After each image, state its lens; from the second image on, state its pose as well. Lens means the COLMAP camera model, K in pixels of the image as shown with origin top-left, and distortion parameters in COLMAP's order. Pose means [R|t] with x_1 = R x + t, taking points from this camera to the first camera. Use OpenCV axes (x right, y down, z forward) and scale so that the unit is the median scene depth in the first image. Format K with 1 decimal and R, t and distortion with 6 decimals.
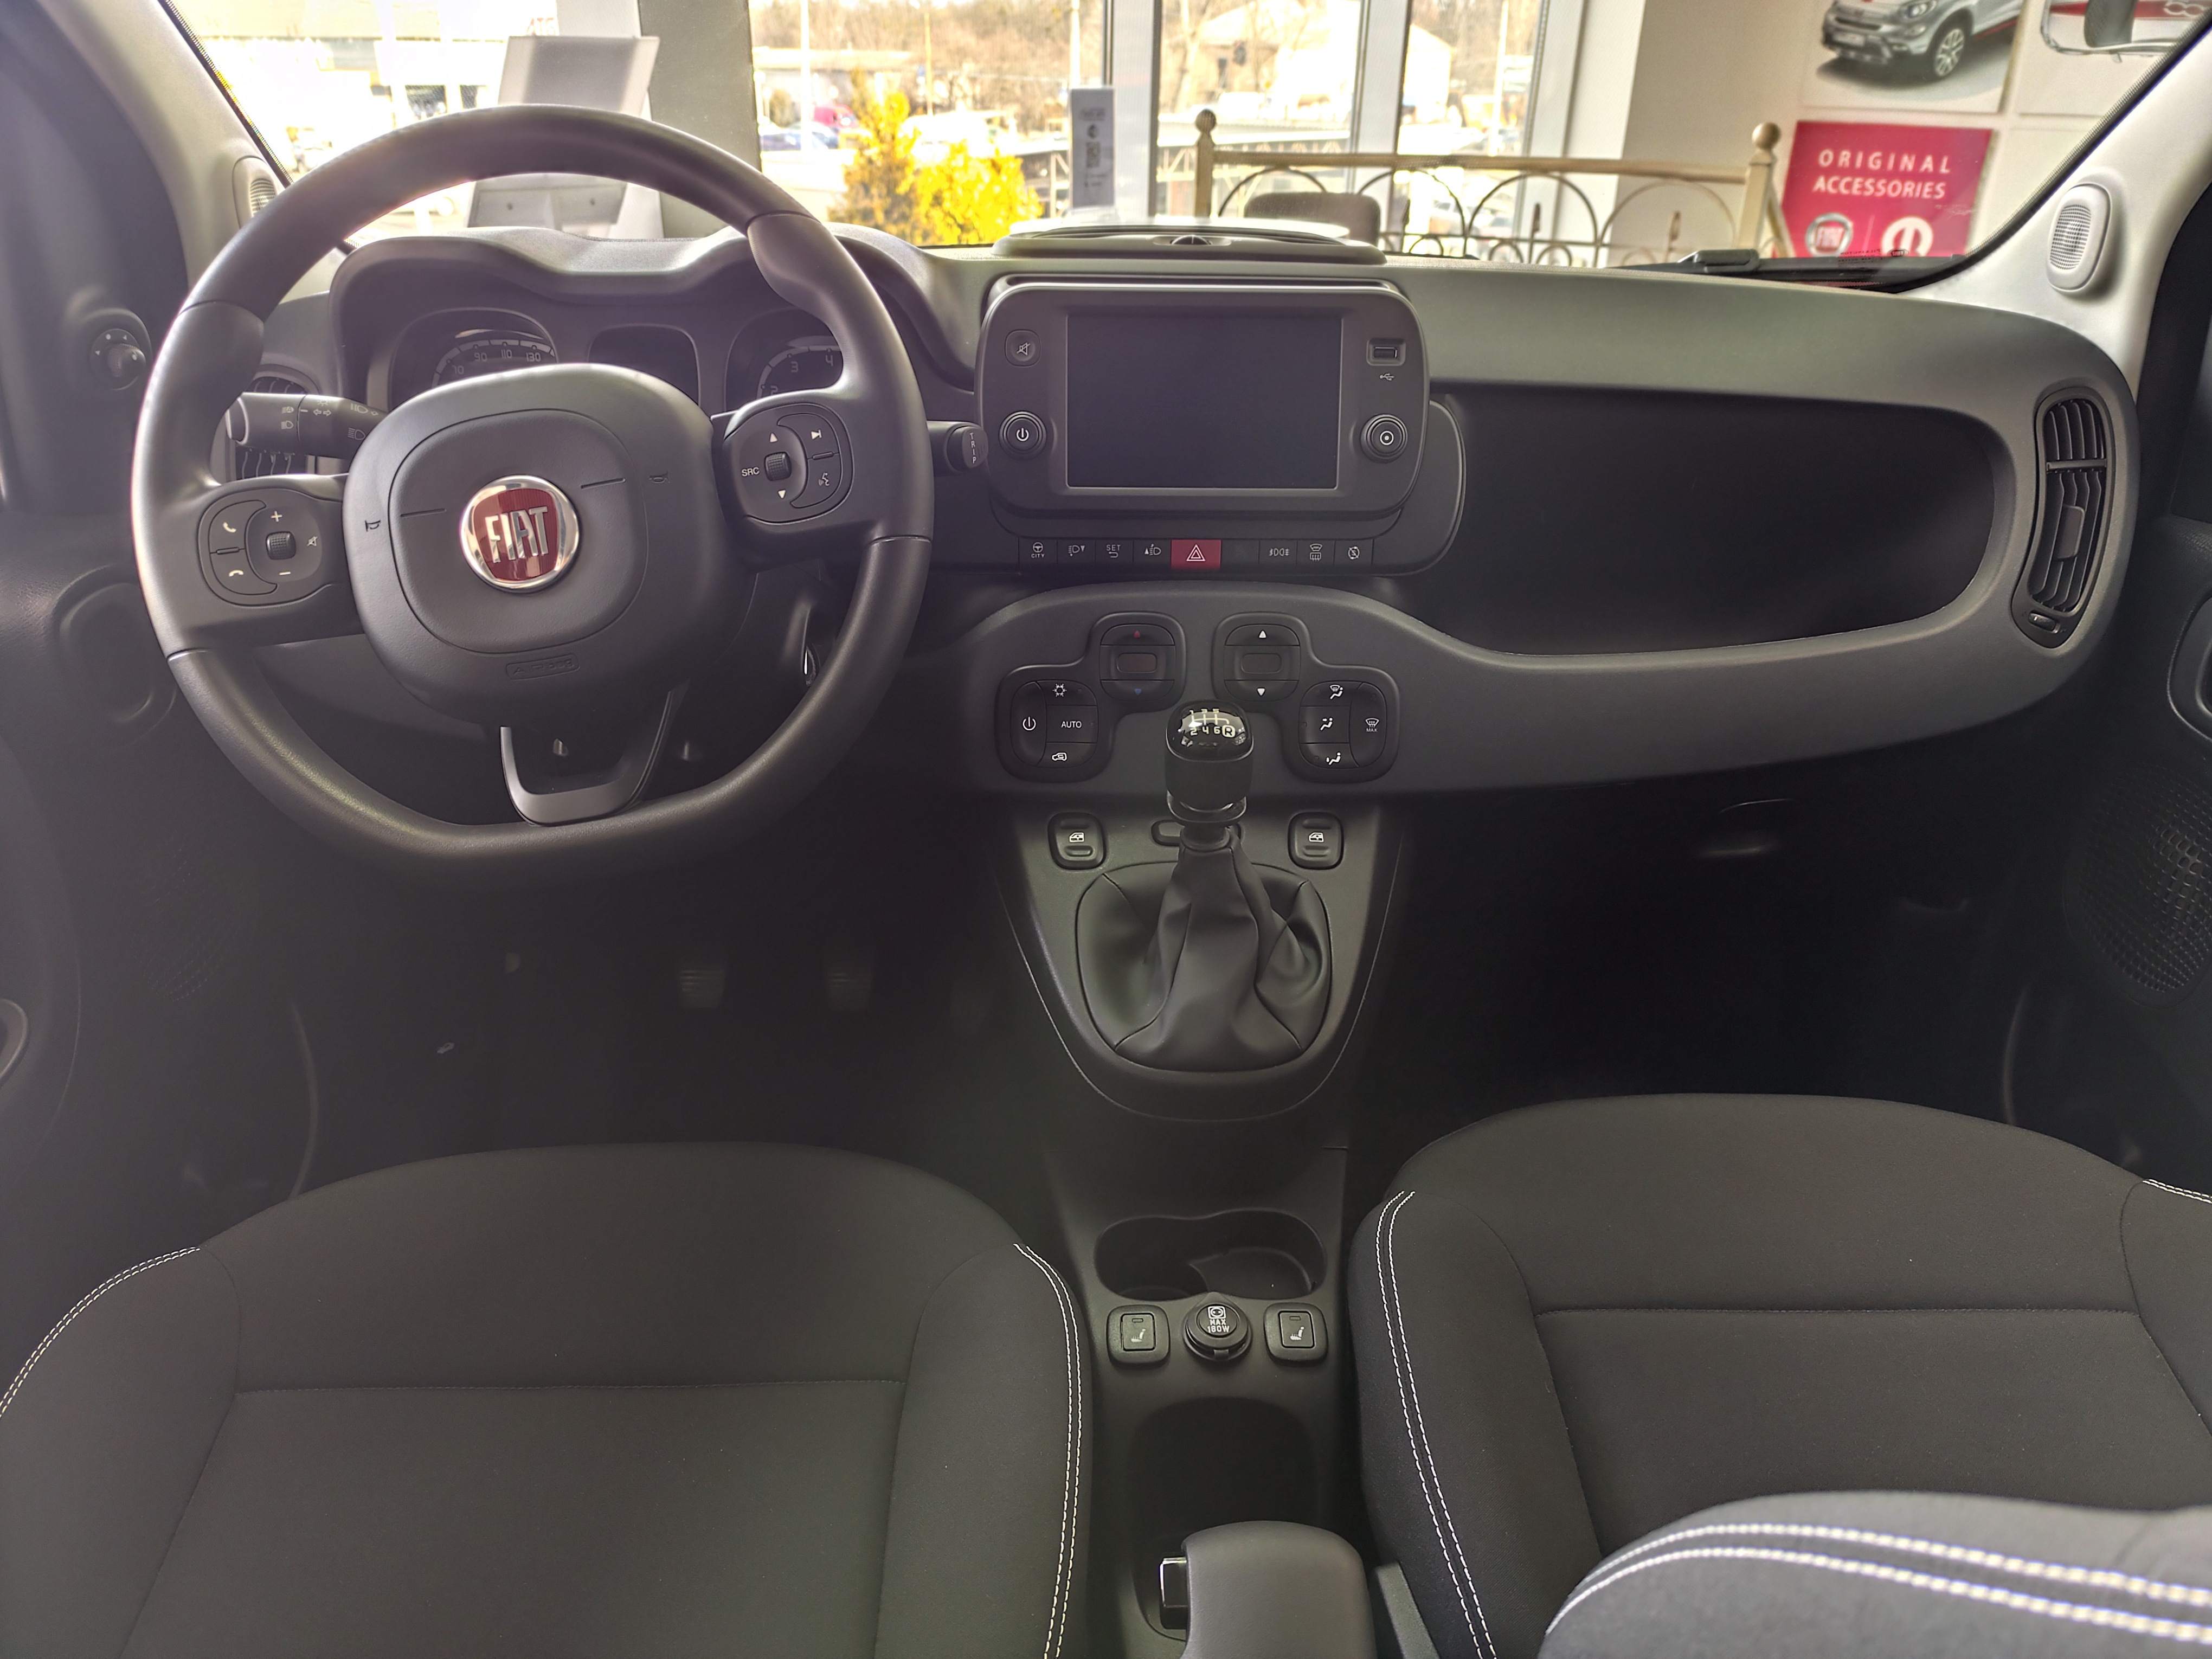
lens RADIAL K [[1505.2, 0, 1106.0], [0, 1505.2, 829.5], [0, 0, 1]] dist [0.041910, -0.056725]
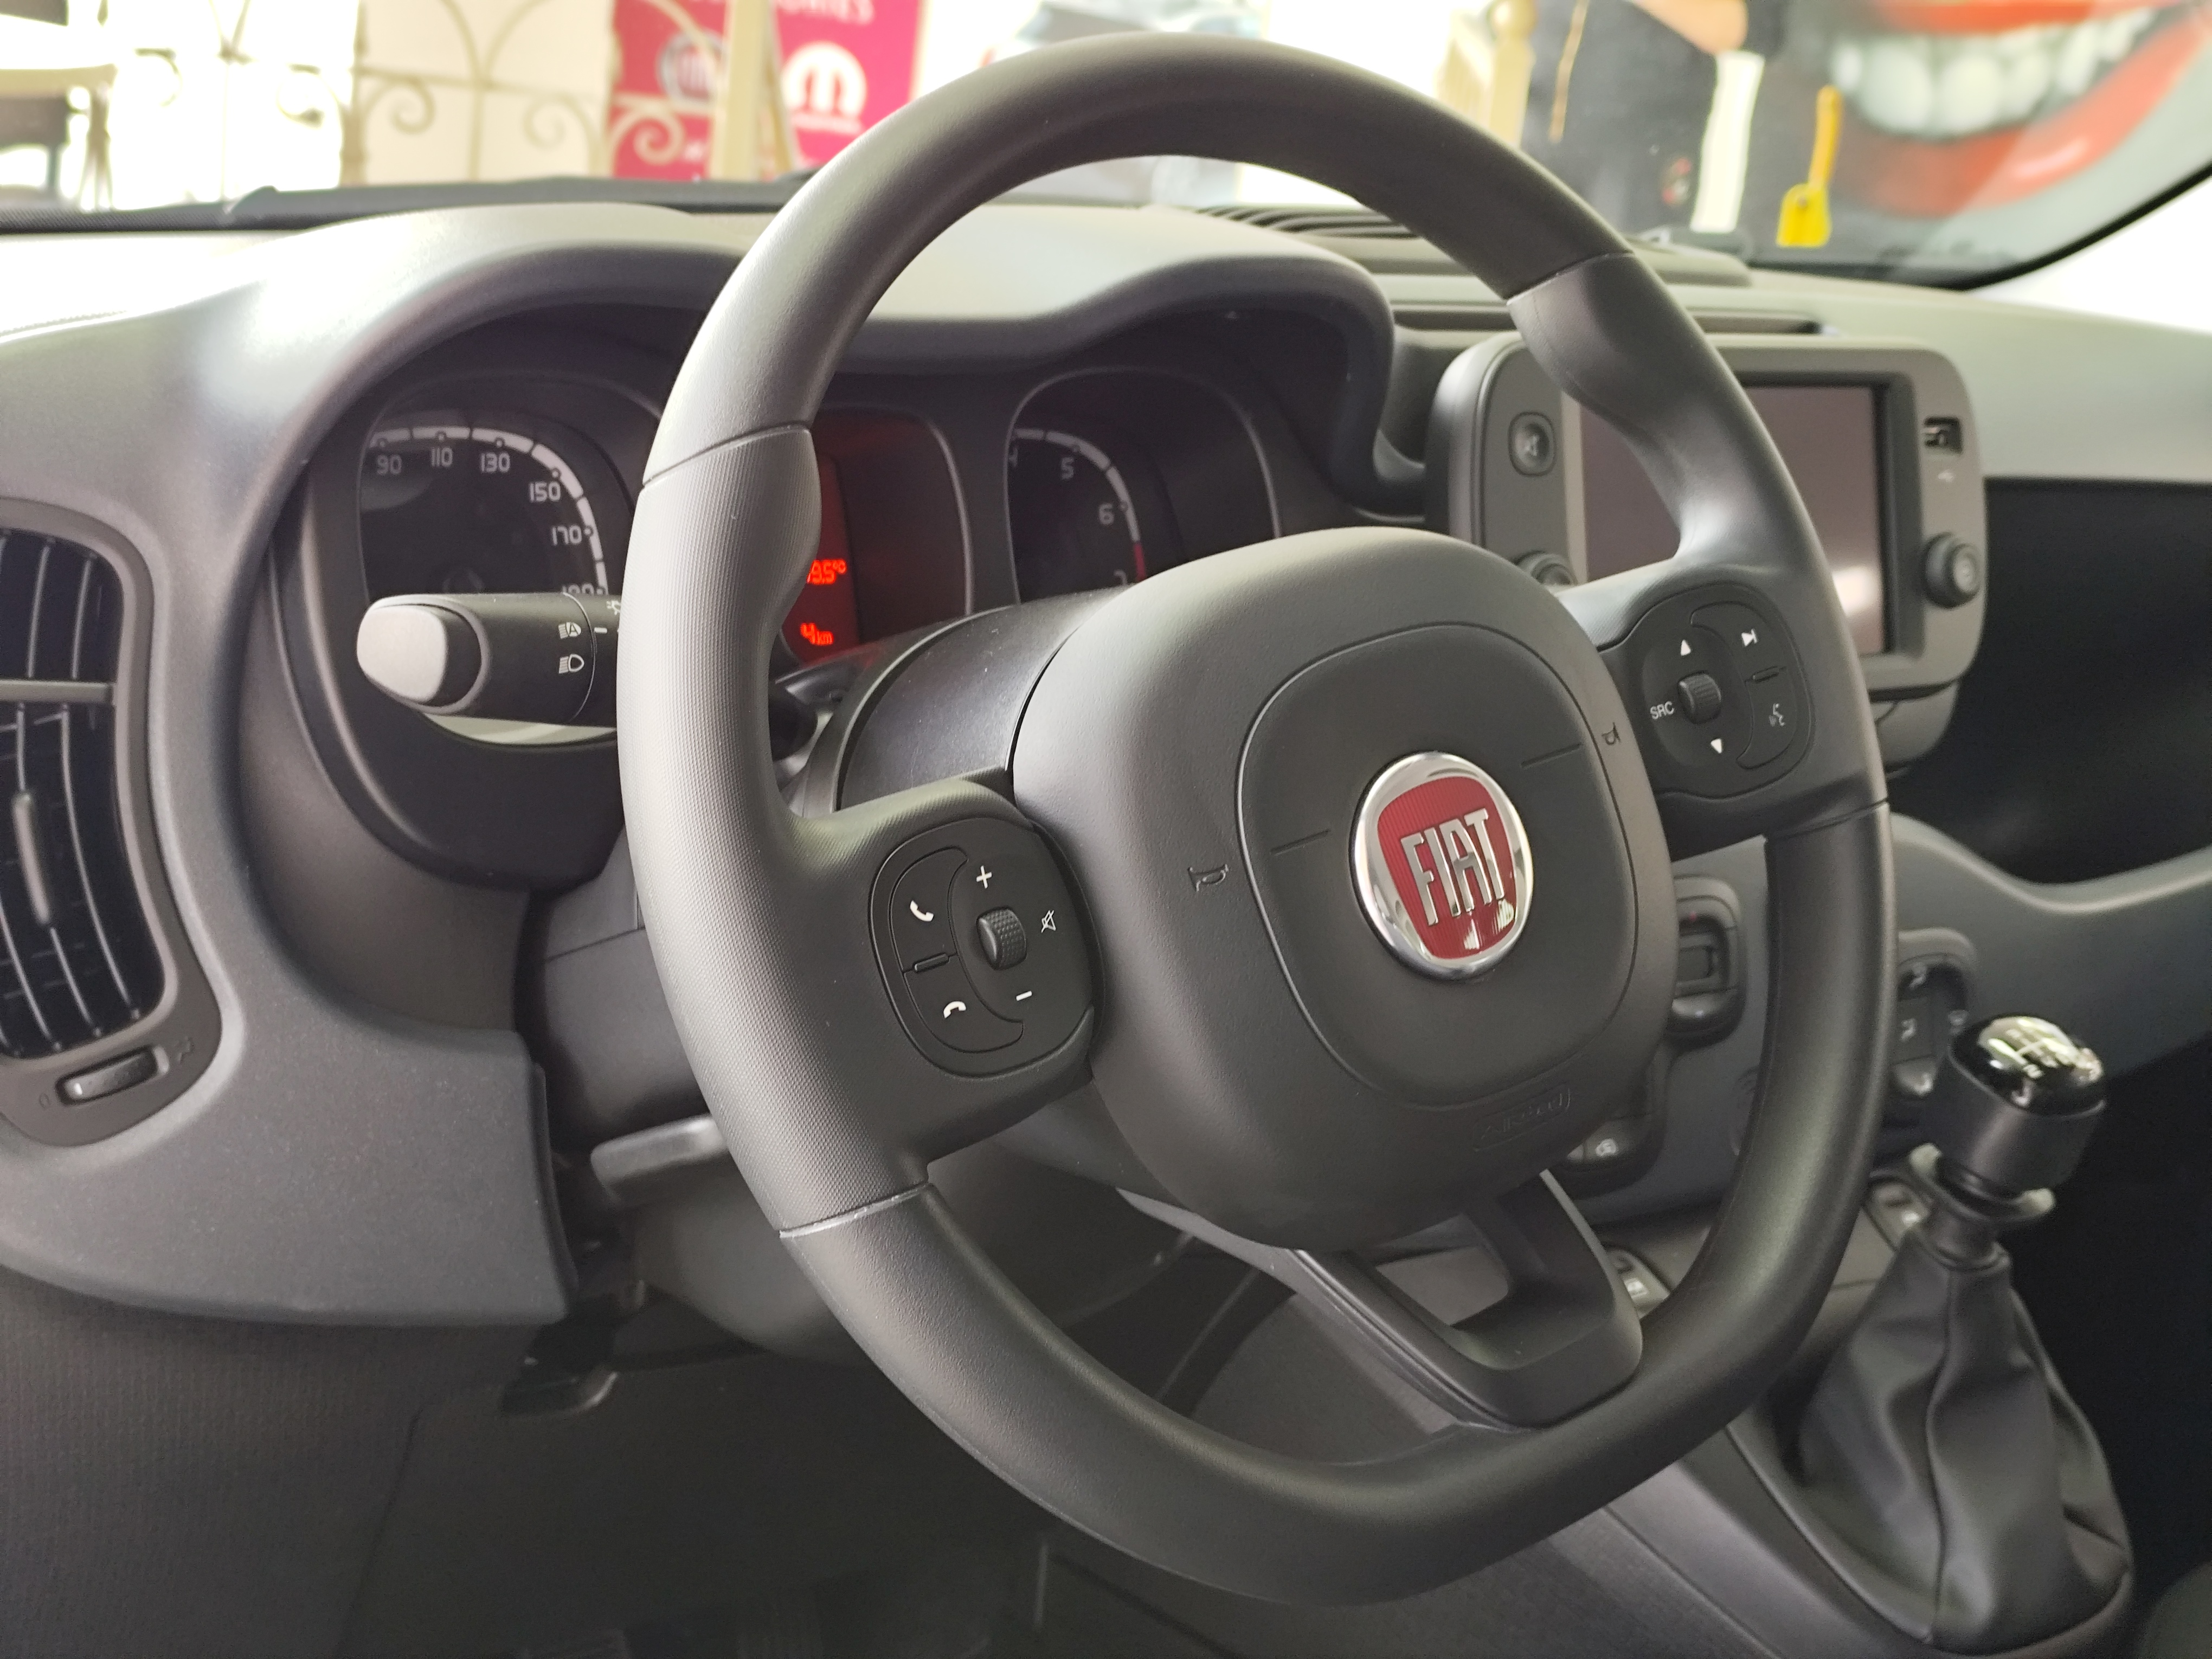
lens RADIAL K [[3019.1, 0, 1098.8], [0, 3019.1, 864.1], [0, 0, 1]] dist [0.034695, -0.048833]
pose [[0.816441, -0.096914, 0.569237, -0.845900], [0.154965, 0.986425, -0.054321, -0.125295], [-0.556246, 0.132562, 0.820377, 0.178245]]
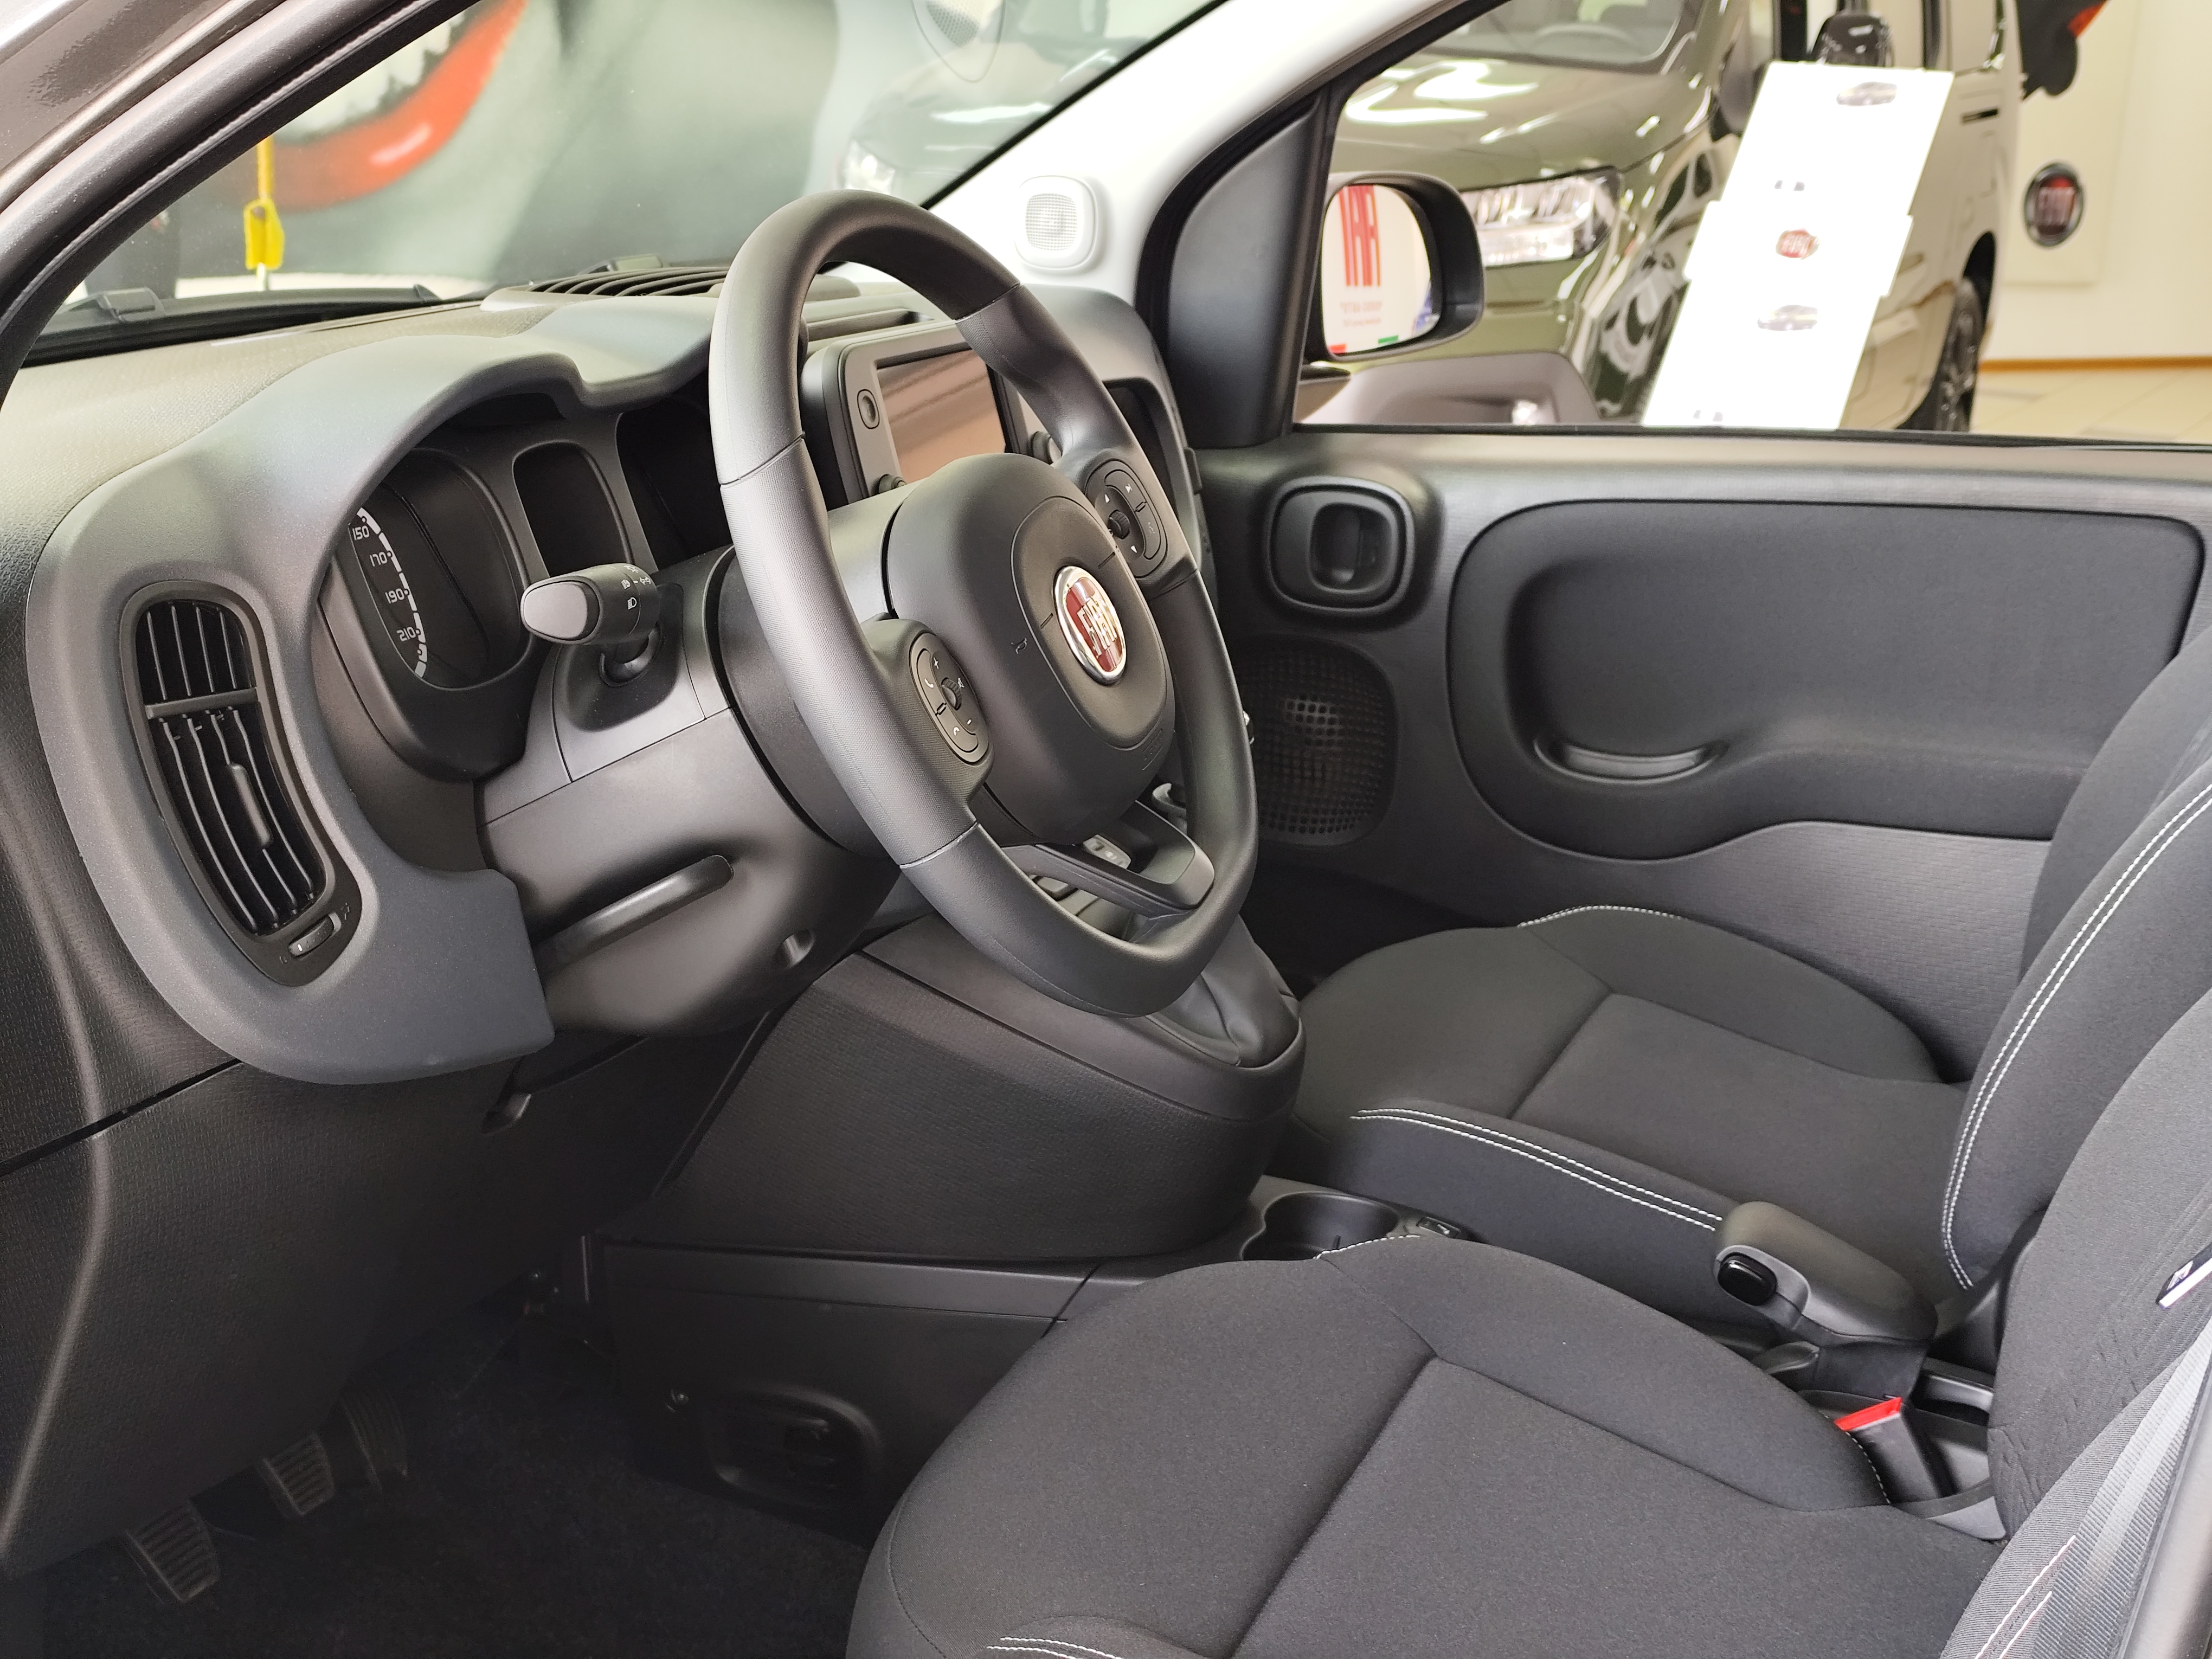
lens RADIAL K [[3019.1, 0, 1098.8], [0, 3019.1, 864.1], [0, 0, 1]] dist [0.034695, -0.048833]
pose [[0.375068, -0.246784, 0.893545, -1.682232], [0.373757, 0.922351, 0.097854, -0.189707], [-0.848310, 0.297266, 0.438181, 0.164182]]
